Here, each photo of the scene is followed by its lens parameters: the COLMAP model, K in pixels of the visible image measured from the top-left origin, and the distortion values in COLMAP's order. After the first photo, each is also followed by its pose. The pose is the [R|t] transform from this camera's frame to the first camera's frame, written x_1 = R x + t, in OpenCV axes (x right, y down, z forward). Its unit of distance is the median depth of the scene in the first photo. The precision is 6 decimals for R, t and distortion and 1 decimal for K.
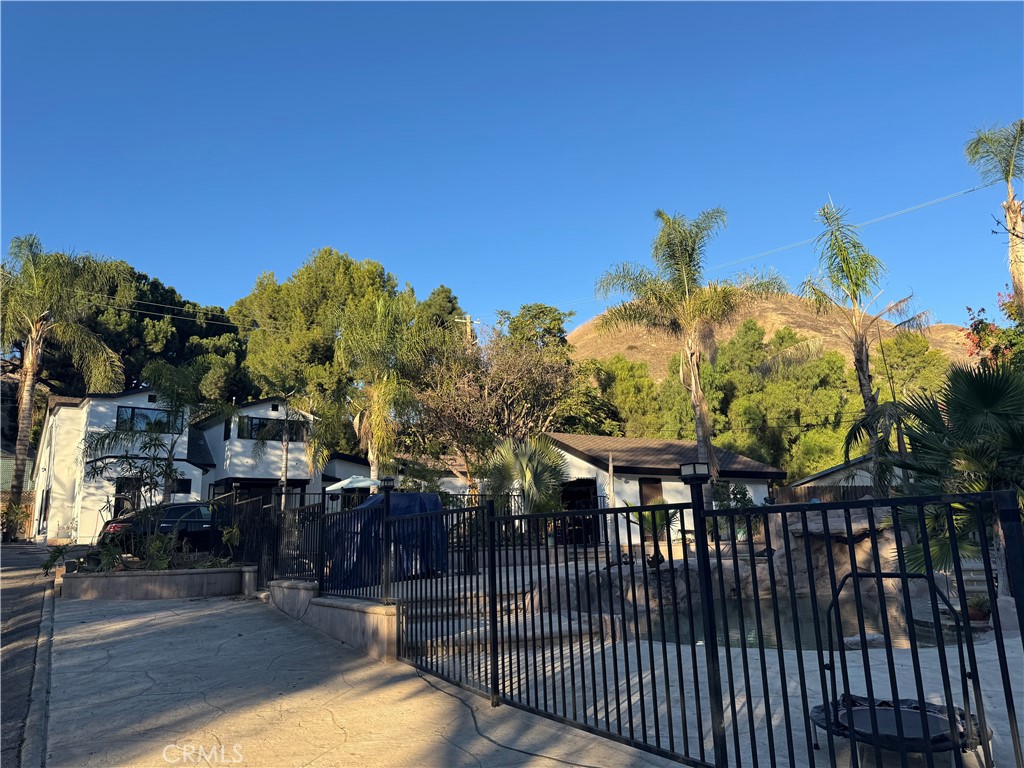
lens RADIAL K [[716.9, 0, 512.0], [0, 716.9, 384.0], [0, 0, 1]] dist [-0.007561, -0.005030]
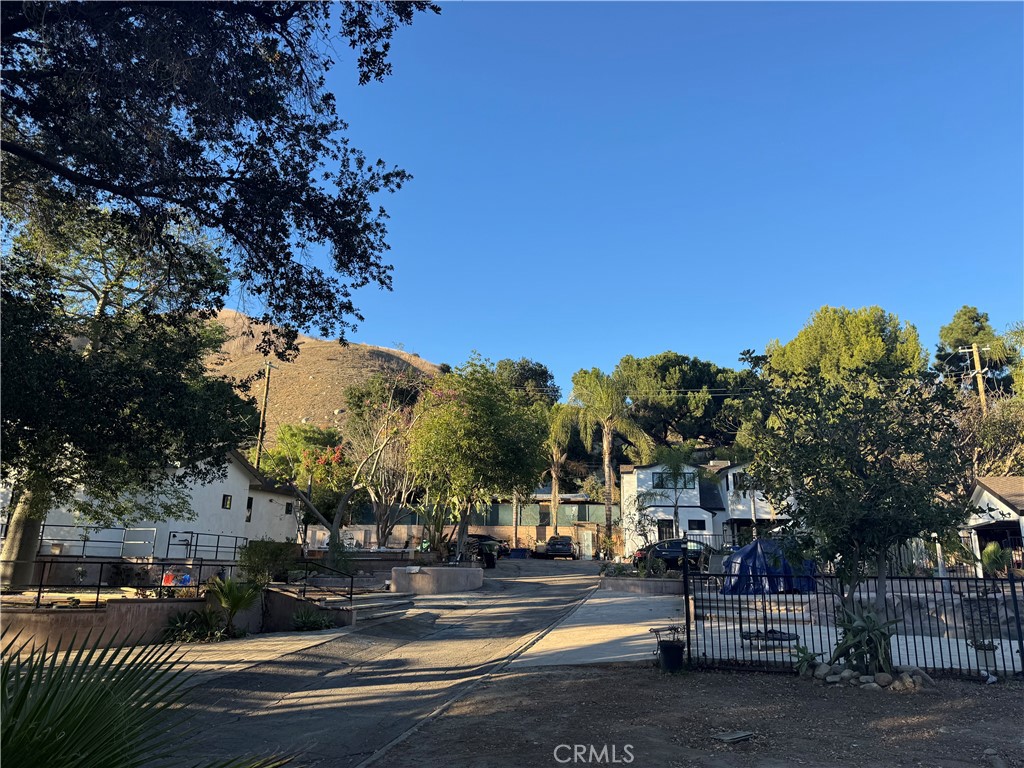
lens RADIAL K [[716.9, 0, 512.0], [0, 716.9, 384.0], [0, 0, 1]] dist [-0.007561, -0.005030]
pose [[0.695987, -0.138125, -0.704645, 0.199512], [0.118174, 0.989977, -0.077333, -0.043286], [0.708264, -0.029448, 0.705334, -0.167508]]
